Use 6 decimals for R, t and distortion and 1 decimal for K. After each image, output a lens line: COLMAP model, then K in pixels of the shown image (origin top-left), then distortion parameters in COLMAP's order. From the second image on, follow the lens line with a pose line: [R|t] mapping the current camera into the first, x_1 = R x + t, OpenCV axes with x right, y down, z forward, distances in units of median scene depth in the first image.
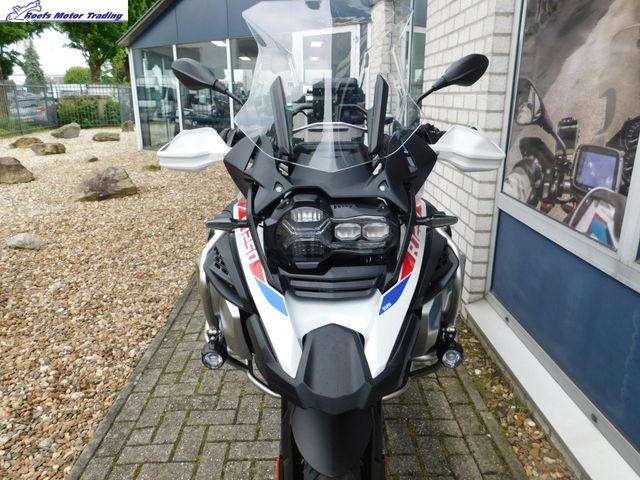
lens RADIAL K [[473.3, 0, 317.2], [0, 473.3, 237.3], [0, 0, 1]] dist [-0.003073, 0.004906]
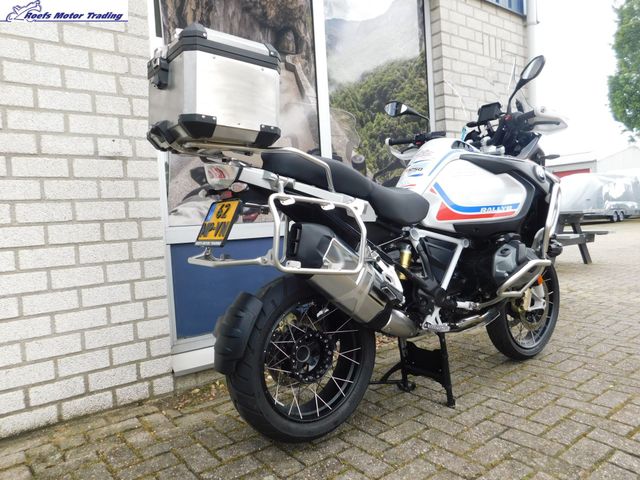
lens RADIAL K [[471.6, 0, 317.9], [0, 471.6, 238.6], [0, 0, 1]] dist [-0.007984, 0.008395]
pose [[-0.603519, 0.002179, 0.797346, -0.606838], [0.283541, 0.935219, 0.212059, -0.212725], [-0.745231, 0.354062, -0.565040, 1.497988]]
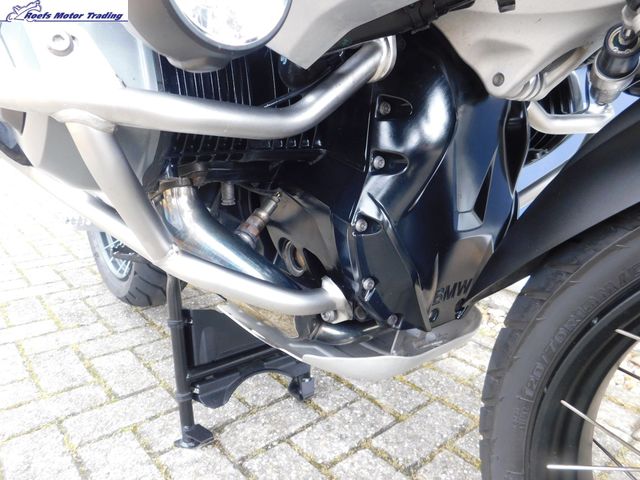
lens RADIAL K [[471.6, 0, 317.9], [0, 471.6, 238.6], [0, 0, 1]] dist [-0.007984, 0.008395]
pose [[0.770232, -0.131690, 0.624019, -0.173249], [0.150495, 0.988347, 0.022820, 0.198571], [-0.619753, 0.076335, 0.781076, 0.525407]]
